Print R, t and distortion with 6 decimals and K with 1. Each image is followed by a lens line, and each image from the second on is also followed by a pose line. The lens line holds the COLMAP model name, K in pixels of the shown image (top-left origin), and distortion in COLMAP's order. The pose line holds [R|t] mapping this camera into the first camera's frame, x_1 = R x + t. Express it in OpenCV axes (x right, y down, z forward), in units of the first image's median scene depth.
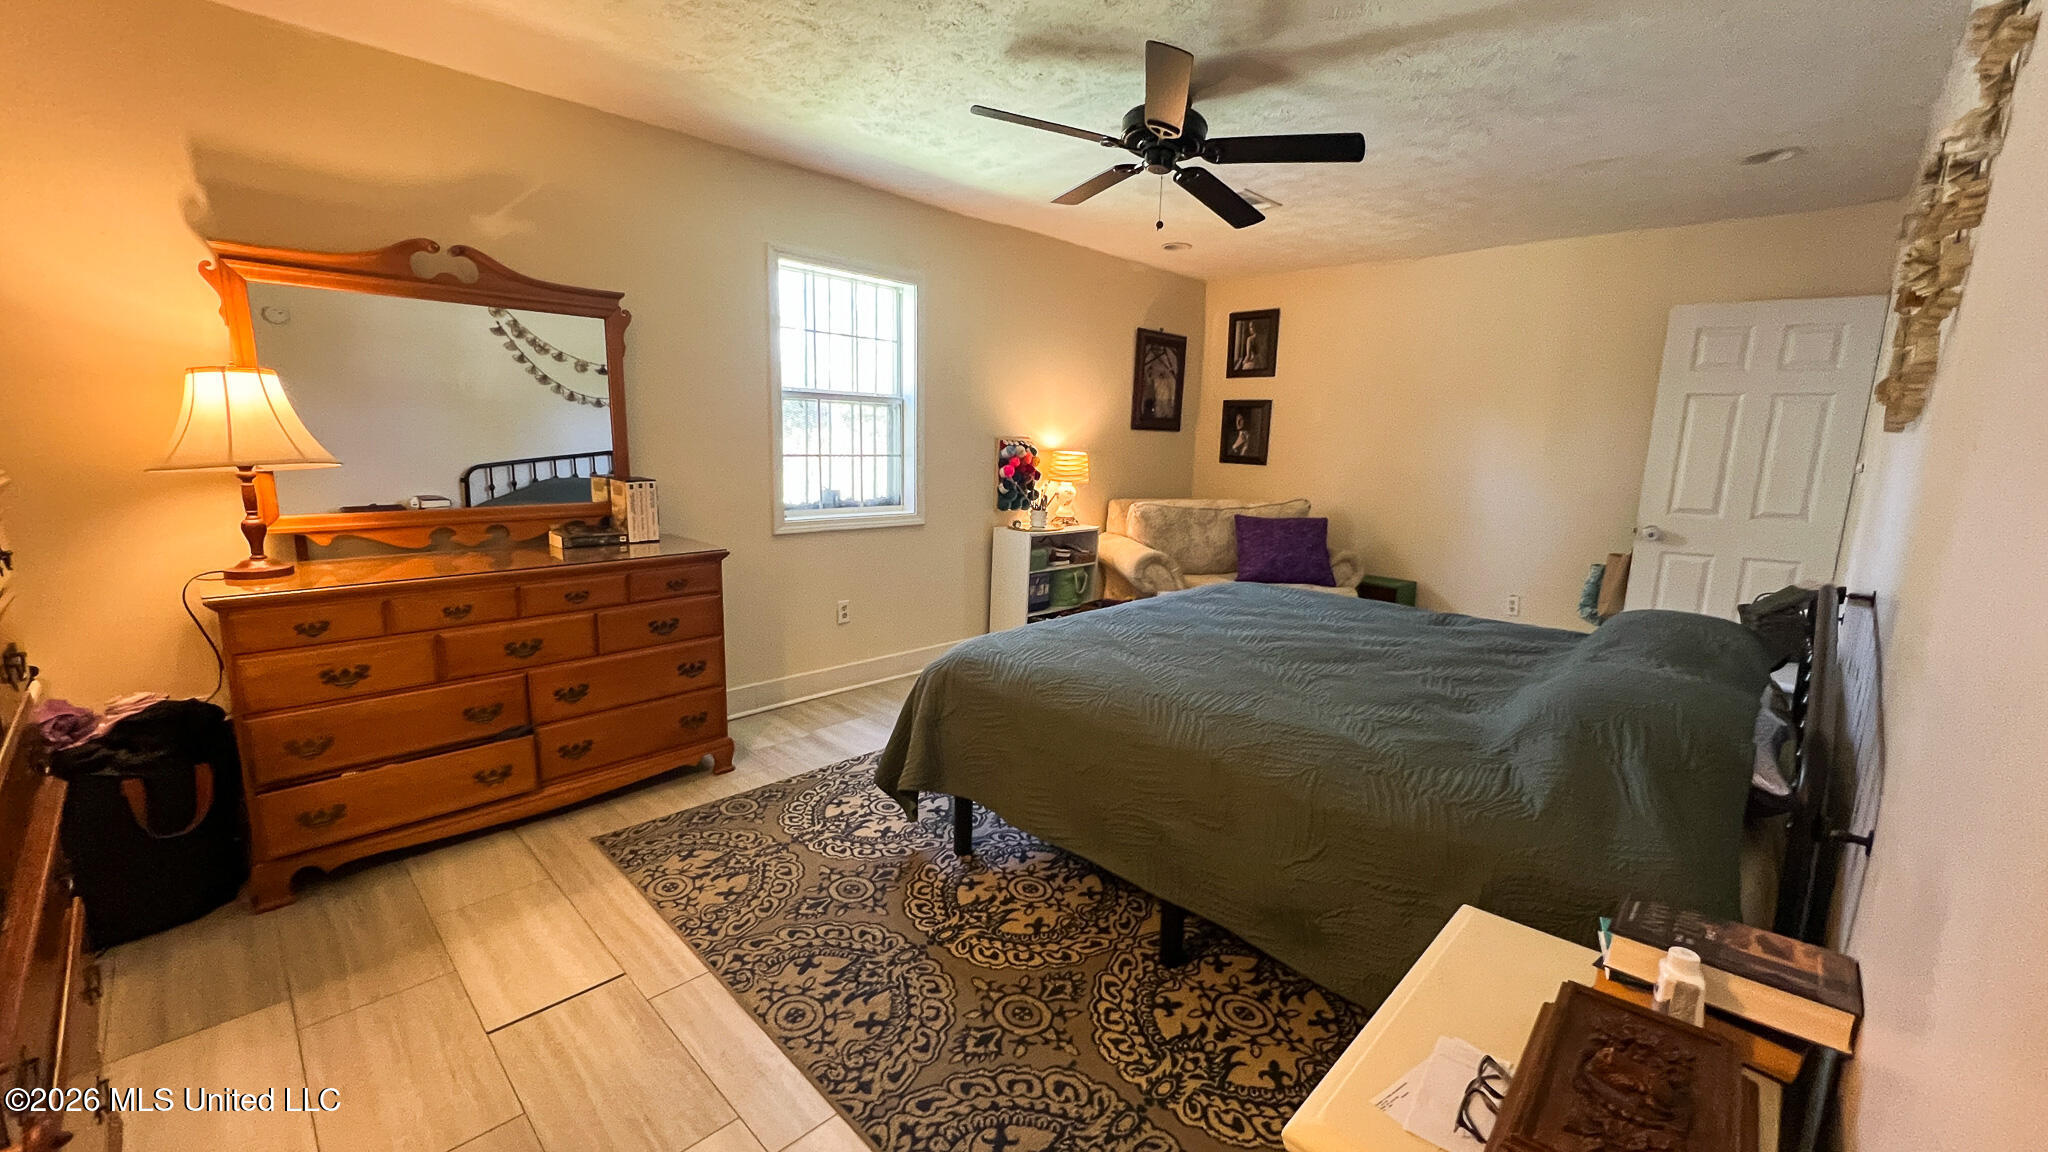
lens RADIAL K [[814.6, 0, 1025.7], [0, 814.6, 576.5], [0, 0, 1]] dist [-0.002284, 0.000482]
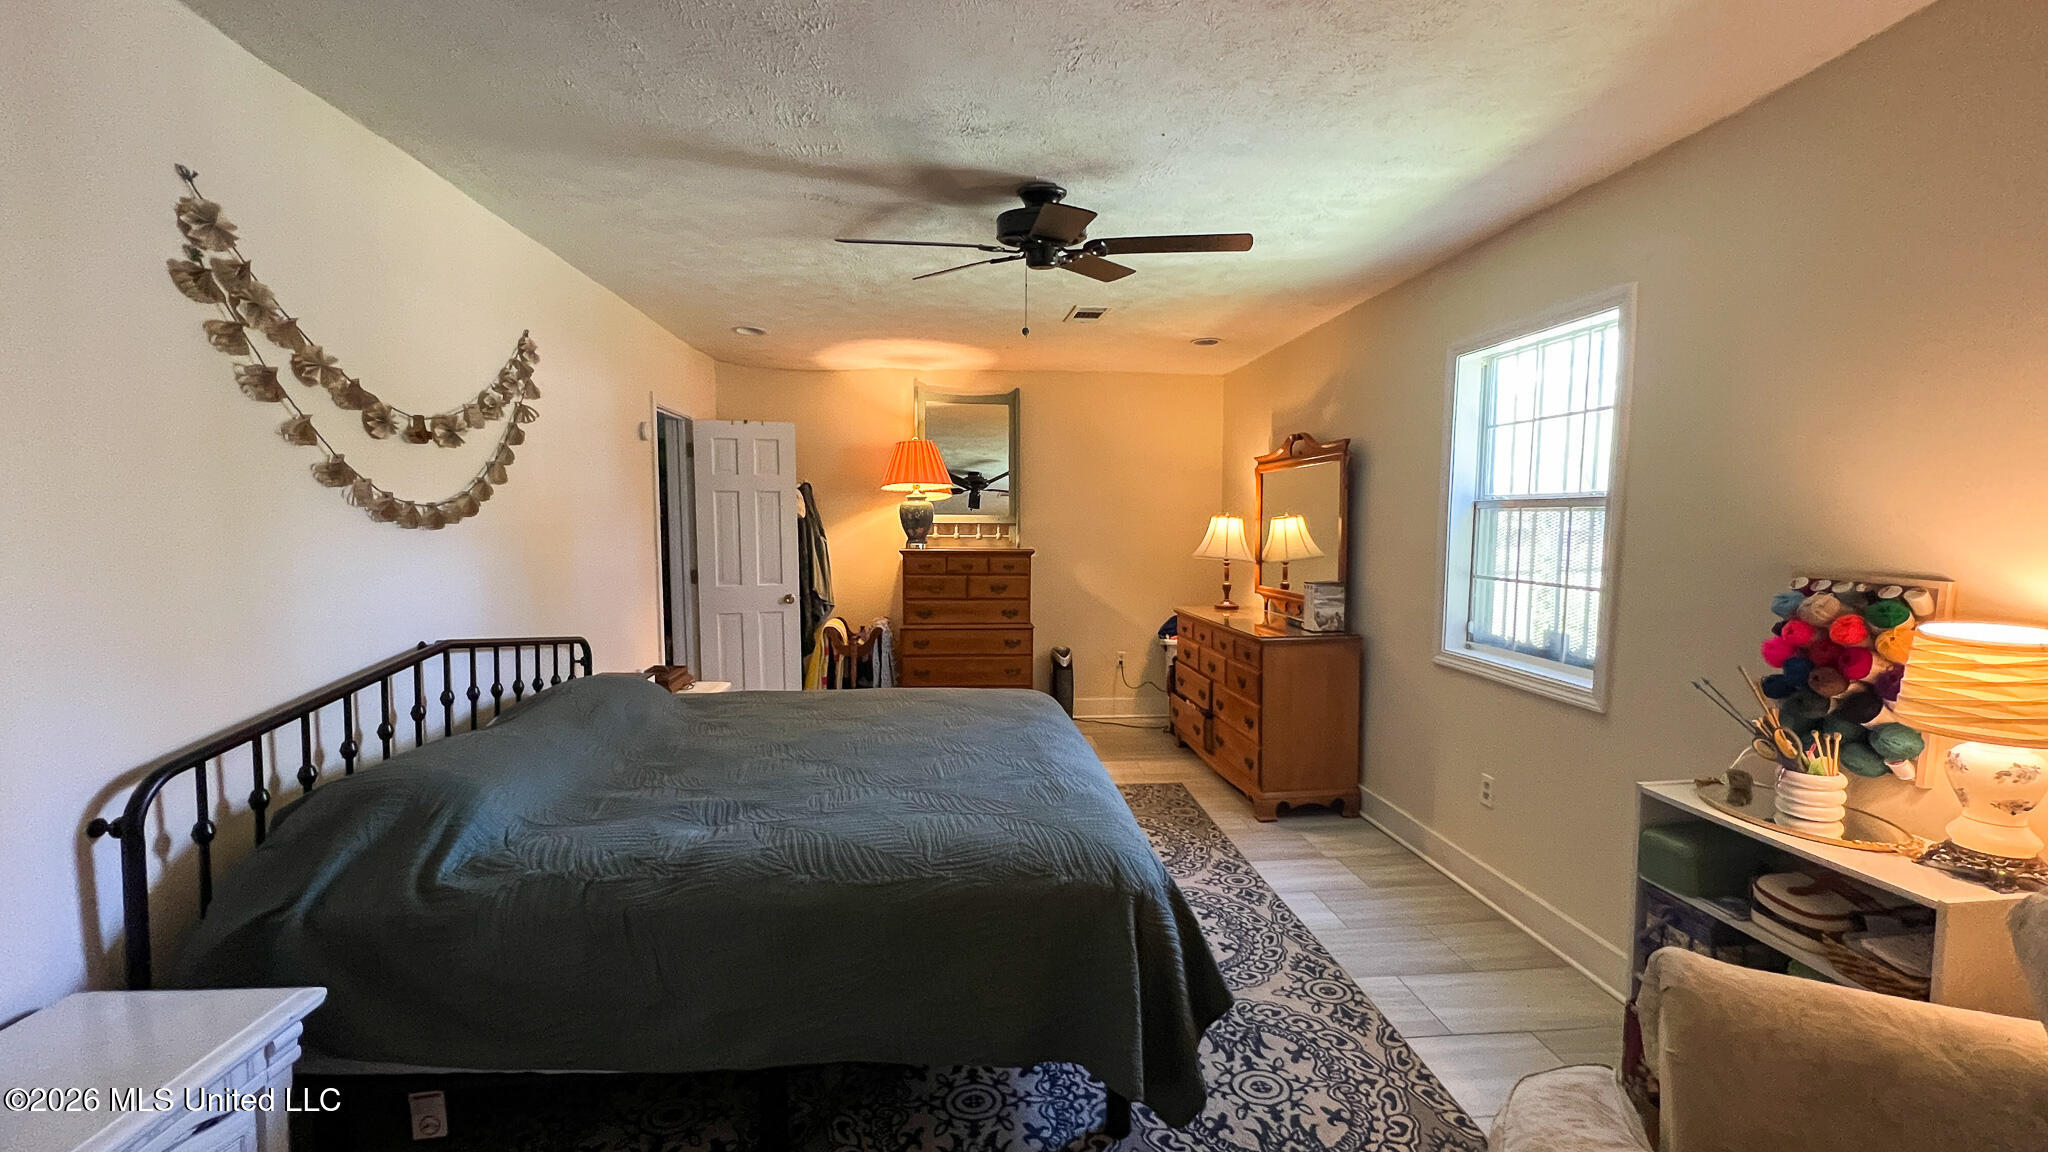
lens RADIAL K [[814.6, 0, 1025.7], [0, 814.6, 576.5], [0, 0, 1]] dist [-0.002284, 0.000482]
pose [[-0.649606, 0.022936, -0.759925, 0.657173], [-0.151550, 0.975579, 0.158993, -0.217303], [0.745013, 0.218449, -0.630266, 1.210585]]
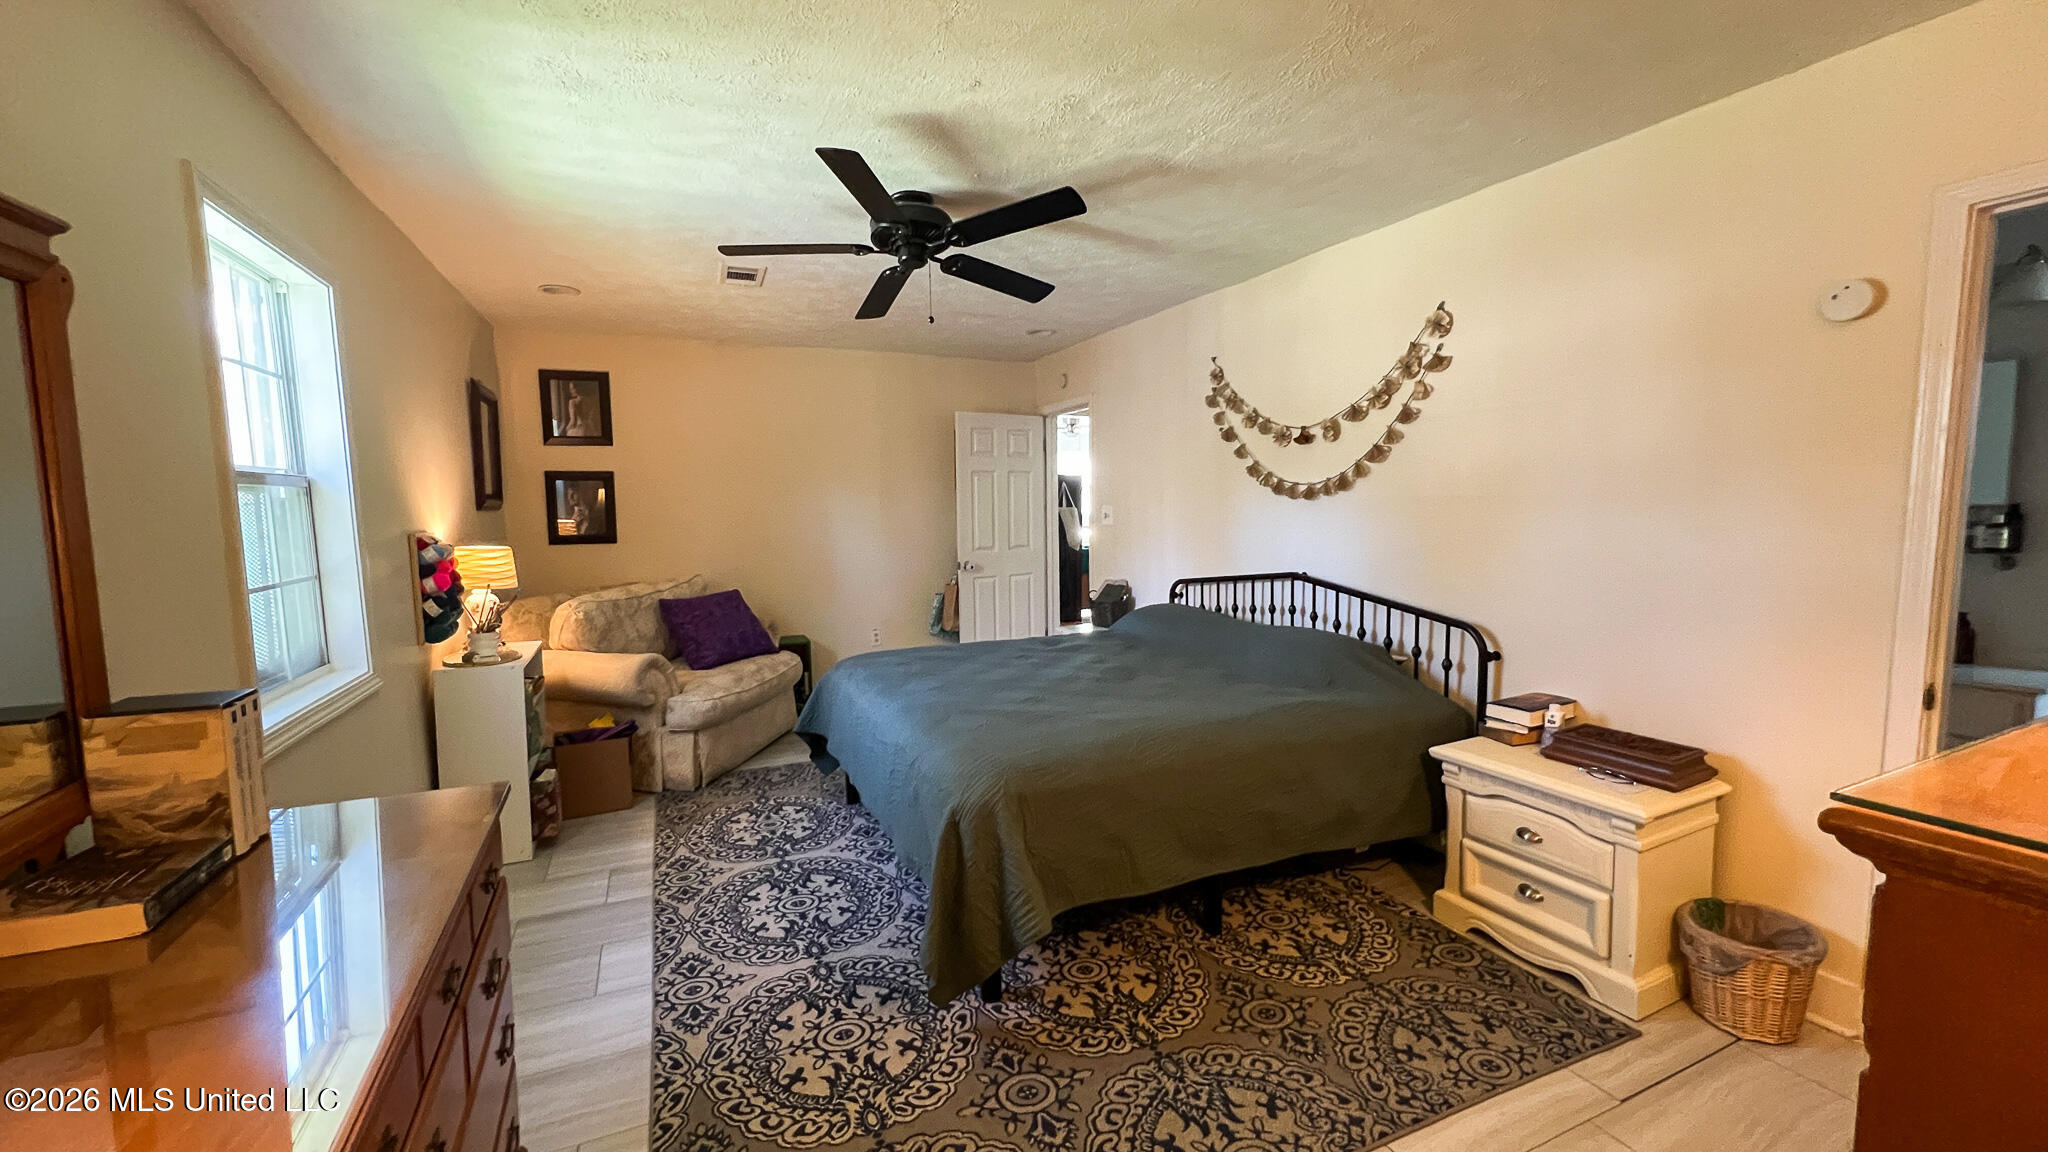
lens RADIAL K [[814.6, 0, 1025.7], [0, 814.6, 576.5], [0, 0, 1]] dist [-0.002284, 0.000482]
pose [[0.365817, -0.120226, 0.922889, -0.571666], [0.182868, 0.981576, 0.055385, -0.104863], [-0.912544, 0.148506, 0.381063, 0.391472]]
